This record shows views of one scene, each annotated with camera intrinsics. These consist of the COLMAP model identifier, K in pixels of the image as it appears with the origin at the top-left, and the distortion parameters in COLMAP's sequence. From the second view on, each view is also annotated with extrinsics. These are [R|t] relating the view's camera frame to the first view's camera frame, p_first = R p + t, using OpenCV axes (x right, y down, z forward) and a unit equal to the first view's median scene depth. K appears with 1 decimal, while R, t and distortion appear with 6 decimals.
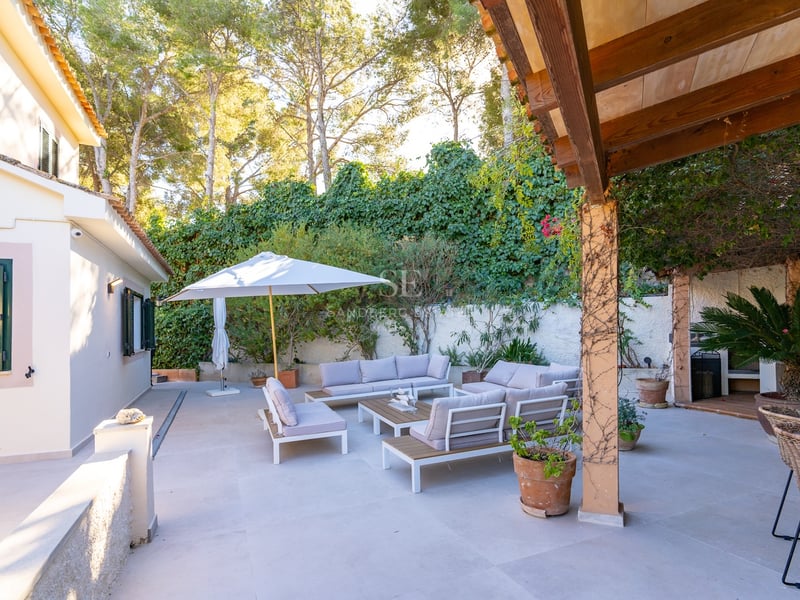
lens RADIAL K [[467.6, 0, 398.9], [0, 467.6, 330.3], [0, 0, 1]] dist [-0.001387, 0.000055]
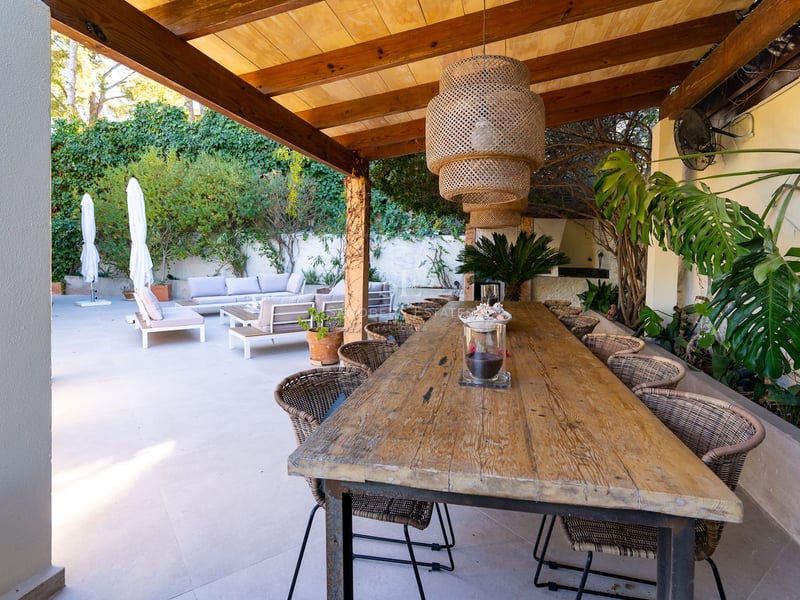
lens RADIAL K [[440.3, 0, 399.8], [0, 440.3, 298.6], [0, 0, 1]] dist [0.000820, 0.000688]
pose [[0.967309, 0.018323, 0.252939, 0.046018], [-0.042067, 0.995162, 0.088786, 0.002339], [-0.250088, -0.096524, 0.963400, -0.143838]]
